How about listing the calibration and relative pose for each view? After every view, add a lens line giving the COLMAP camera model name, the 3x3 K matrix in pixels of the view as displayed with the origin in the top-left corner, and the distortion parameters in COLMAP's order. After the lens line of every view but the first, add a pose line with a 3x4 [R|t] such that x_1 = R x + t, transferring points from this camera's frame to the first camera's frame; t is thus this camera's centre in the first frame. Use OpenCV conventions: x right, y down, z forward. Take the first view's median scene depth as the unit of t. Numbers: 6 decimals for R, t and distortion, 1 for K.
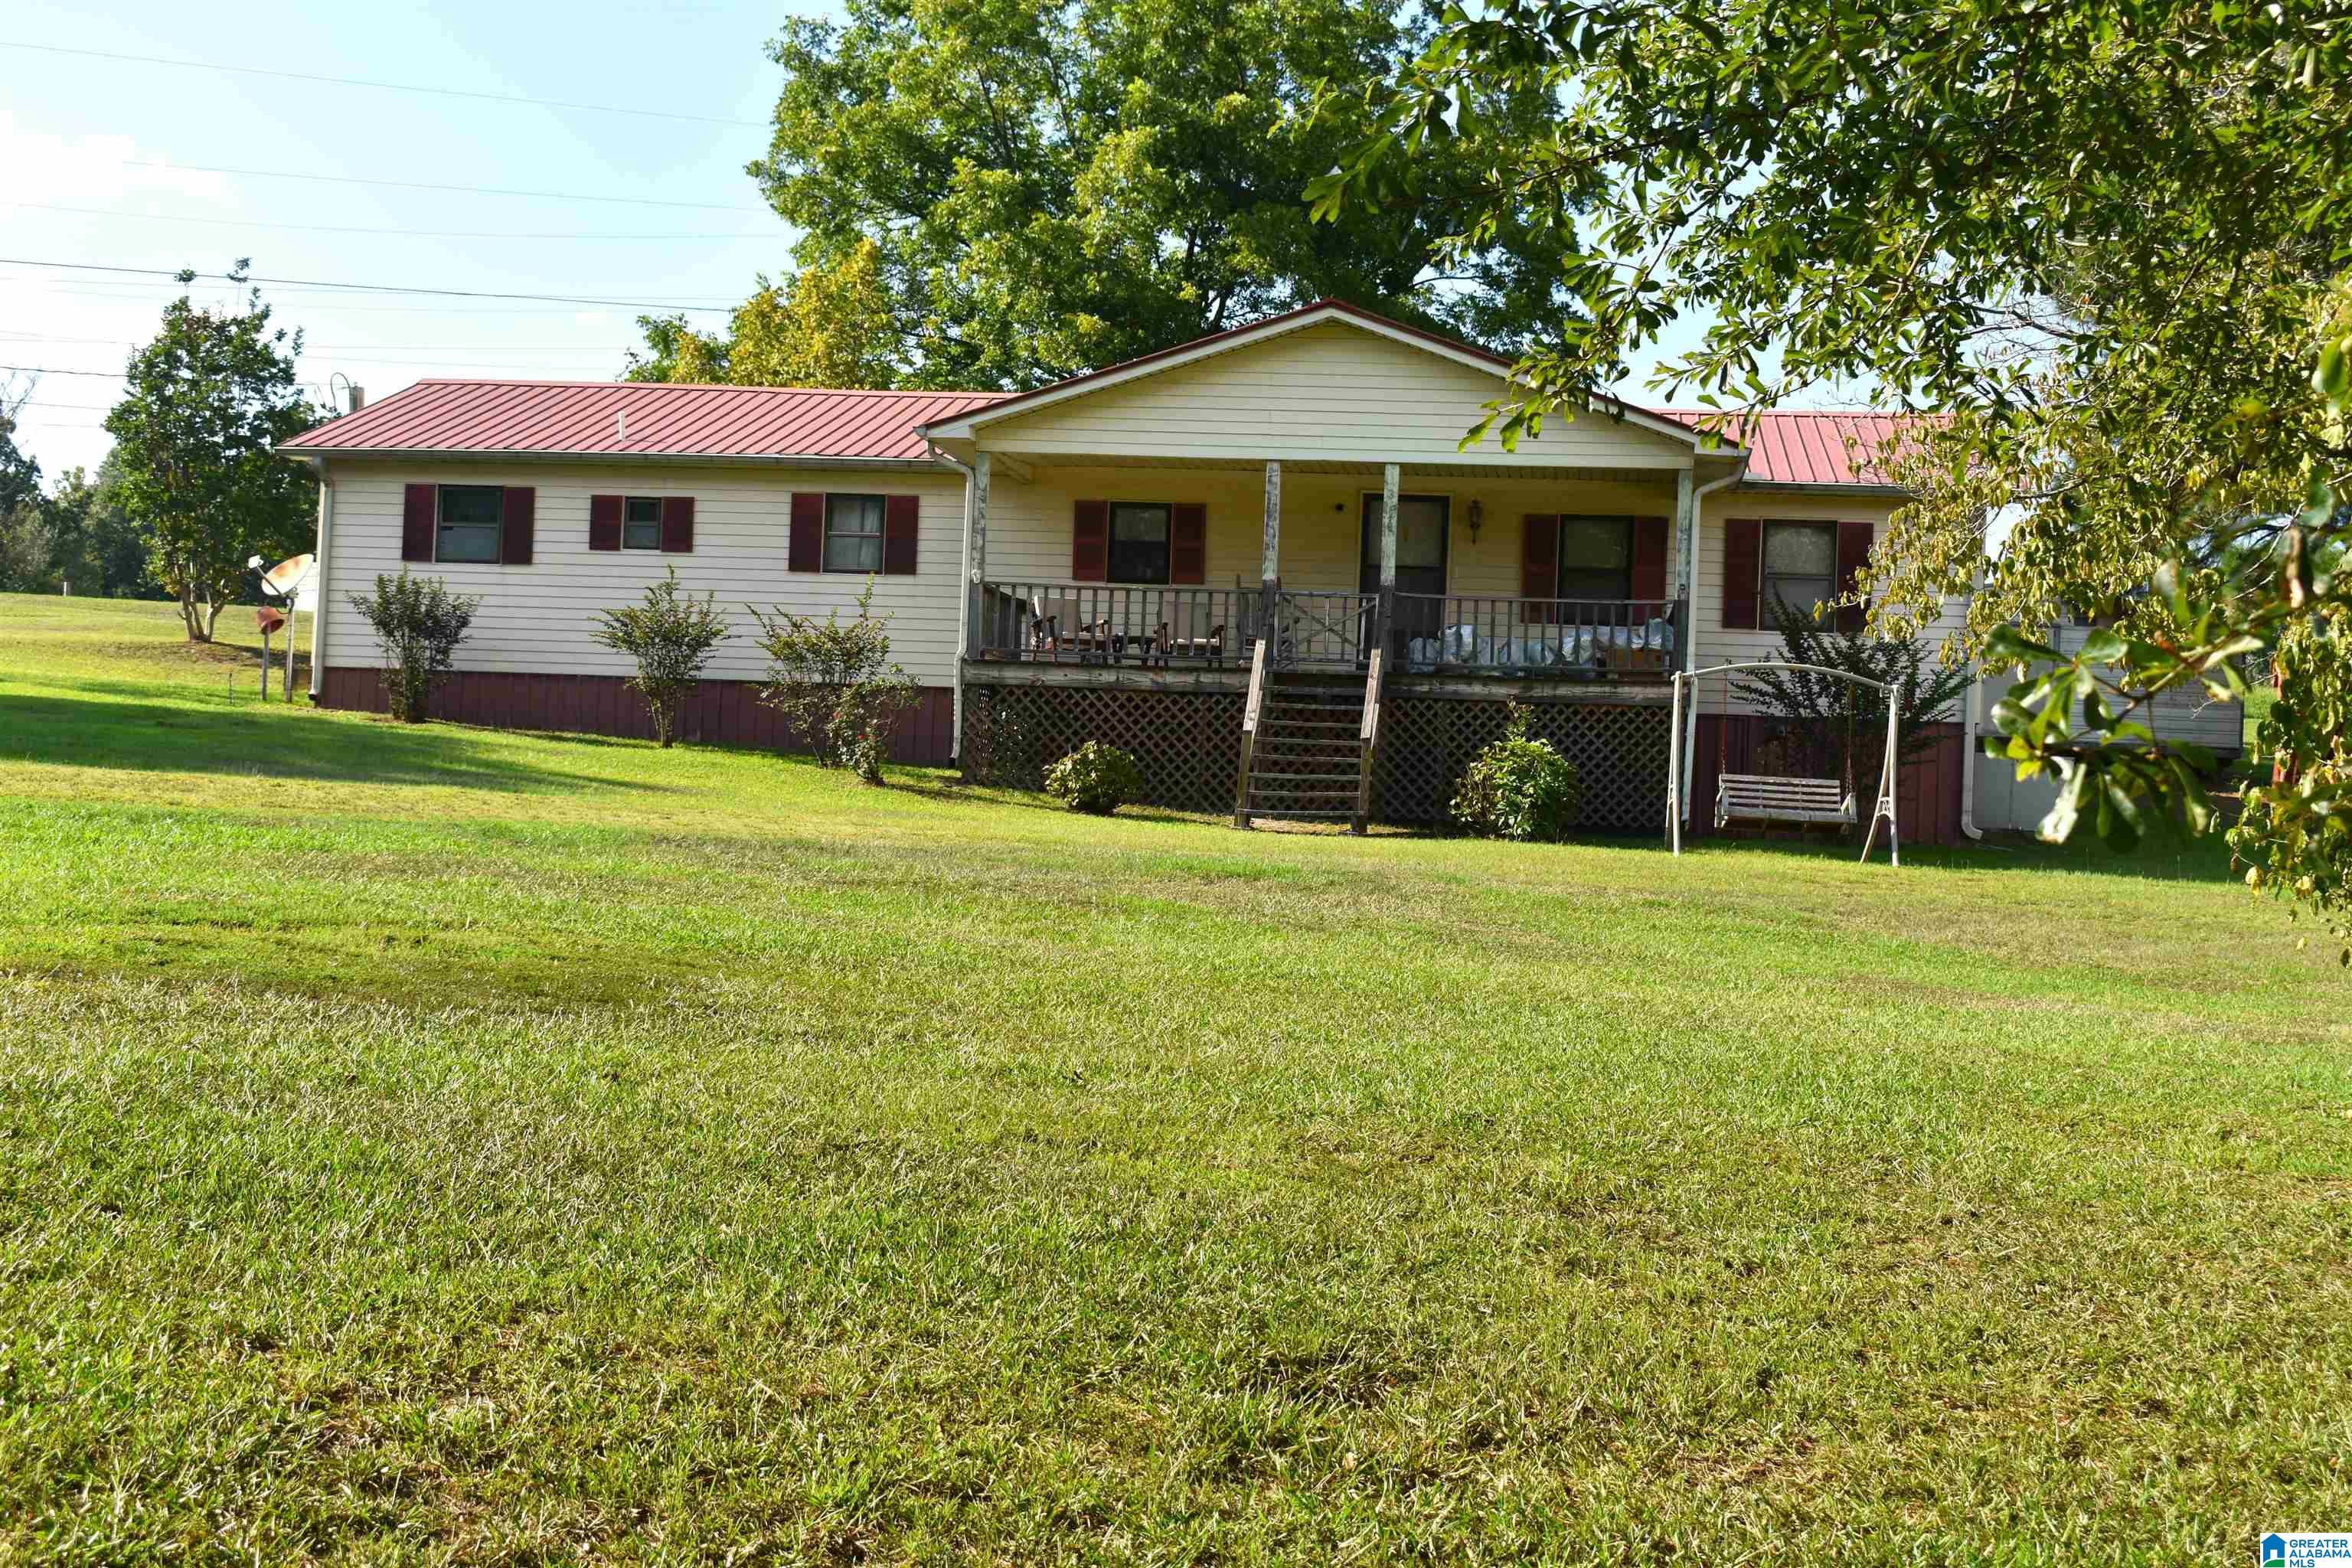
lens RADIAL K [[3145.5, 0, 1176.1], [0, 3145.5, 784.7], [0, 0, 1]] dist [0.035253, 0.000000]
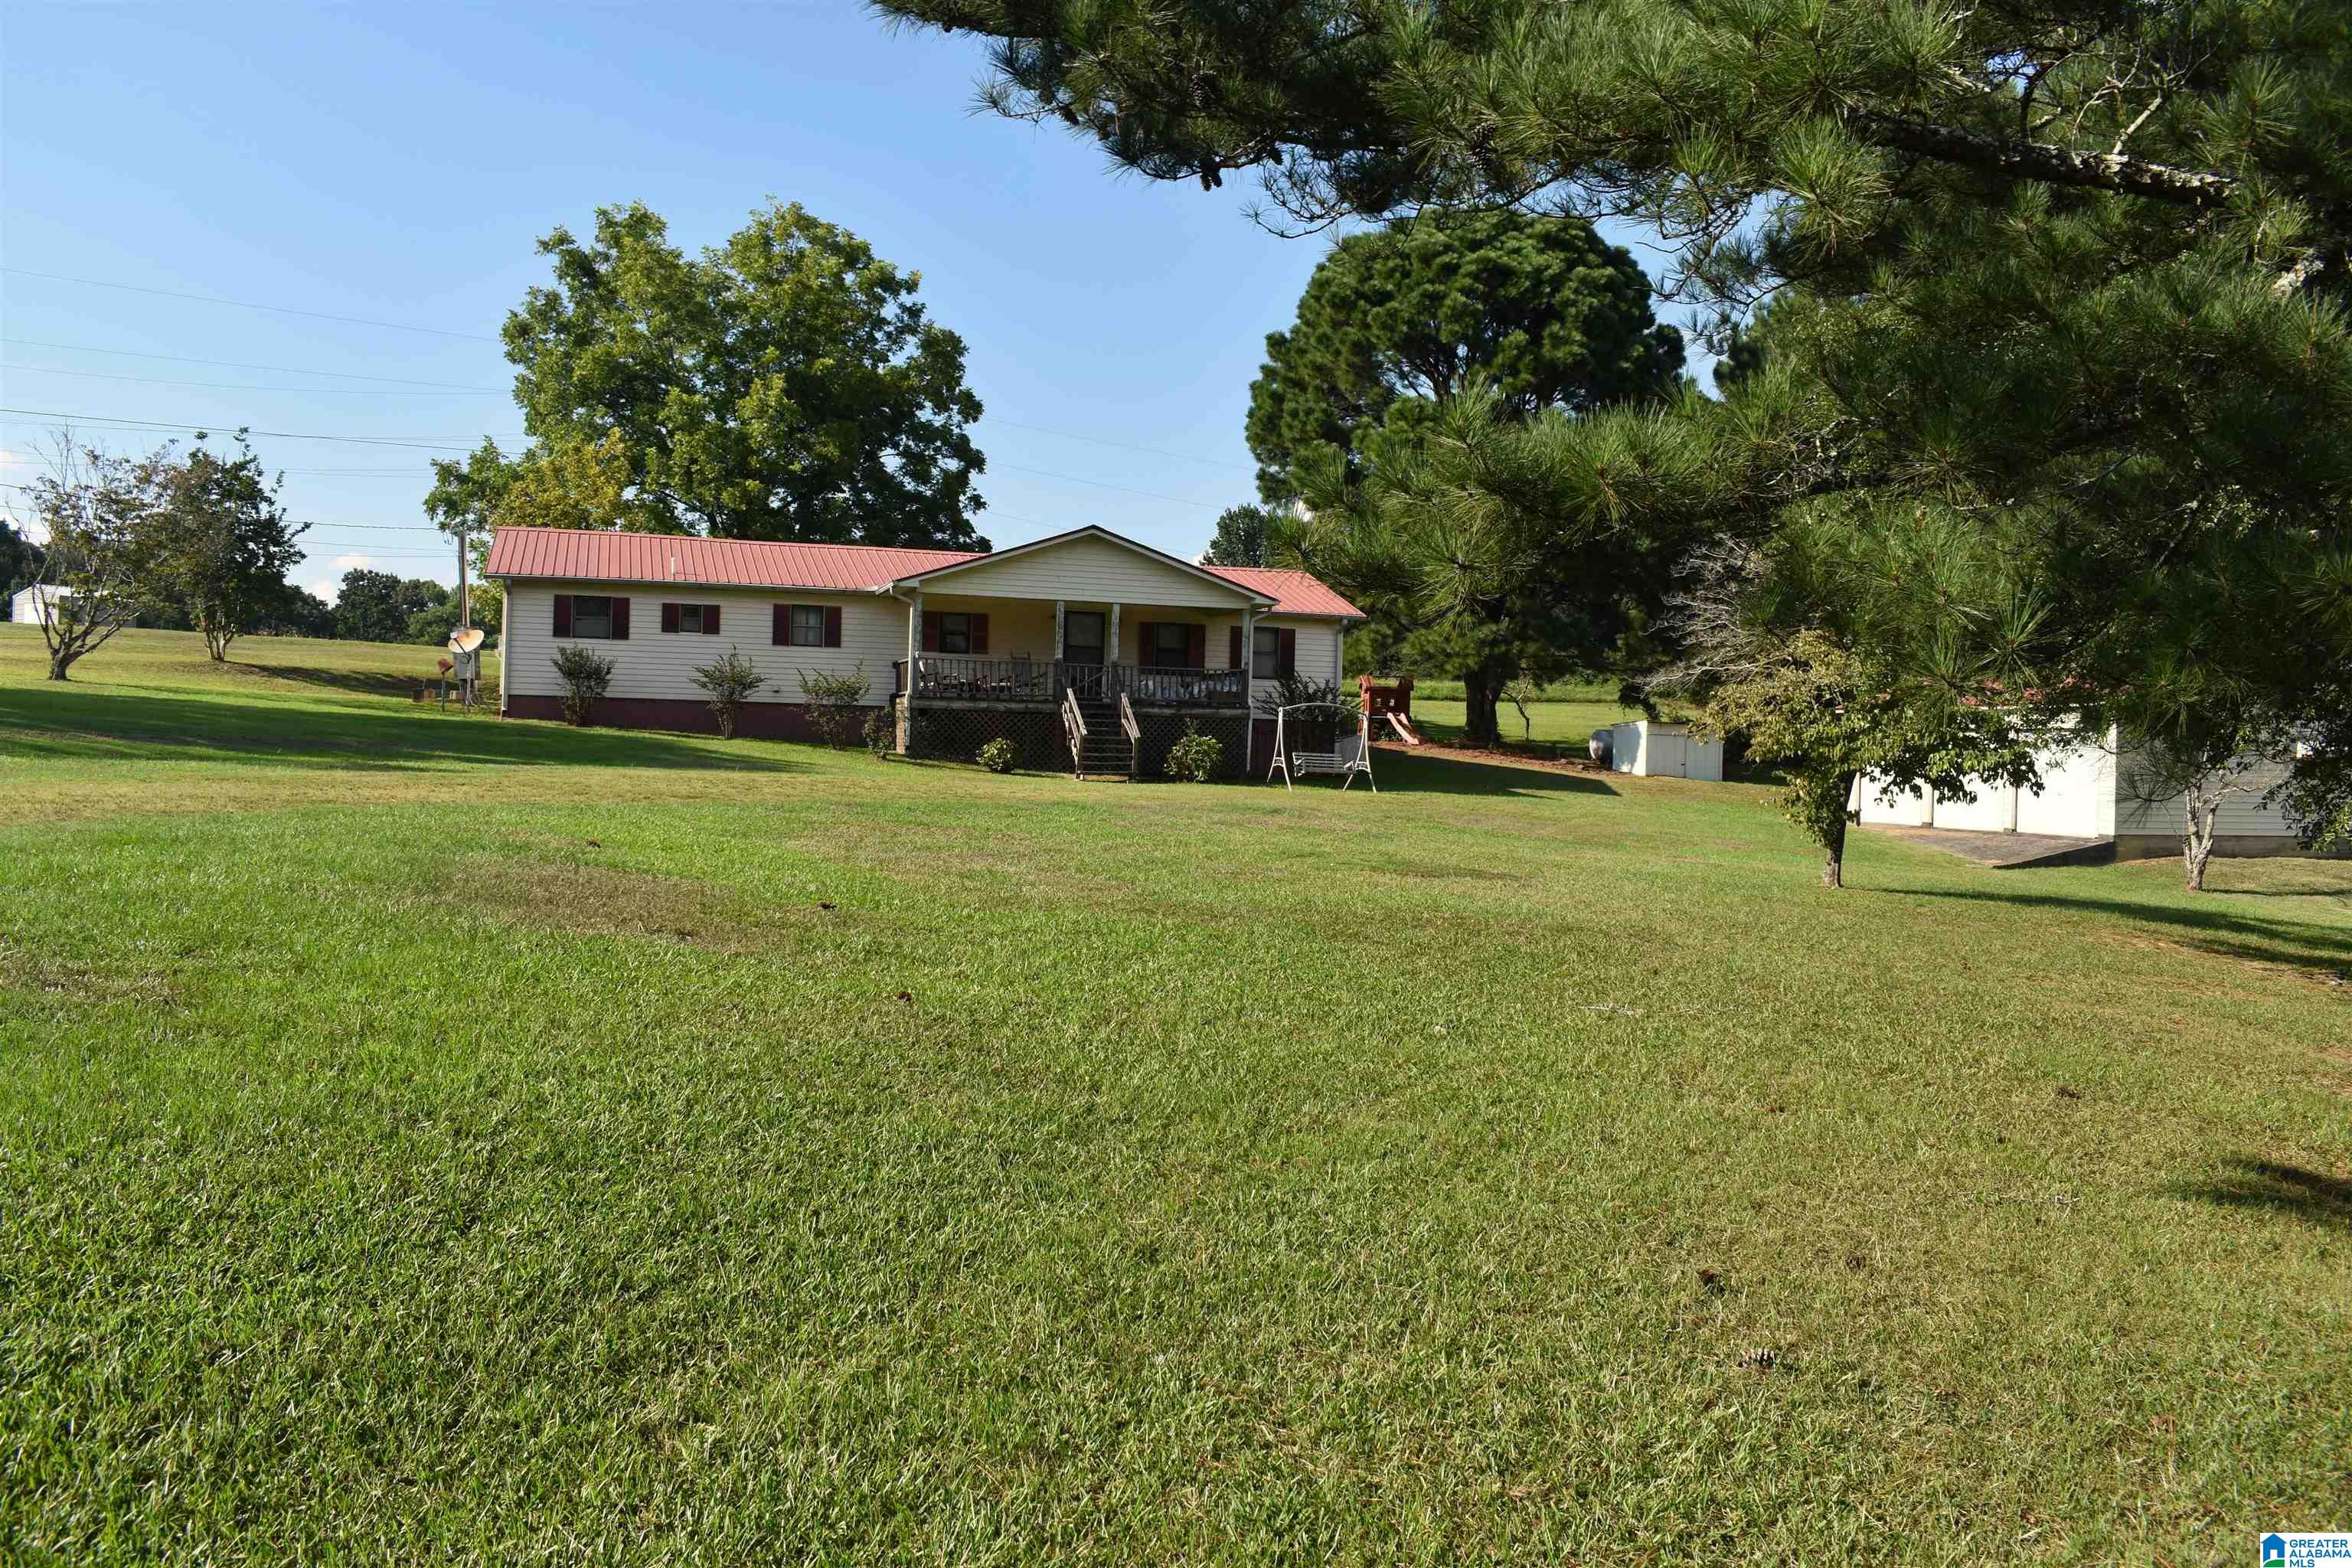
lens RADIAL K [[2024.2, 0, 1175.7], [0, 2024.2, 783.4], [0, 0, 1]] dist [-0.008036, -0.001515]
pose [[0.907490, -0.021705, 0.419512, -0.418778], [0.003472, 0.999018, 0.044176, -0.037262], [-0.420058, -0.038633, 0.906674, -0.222501]]
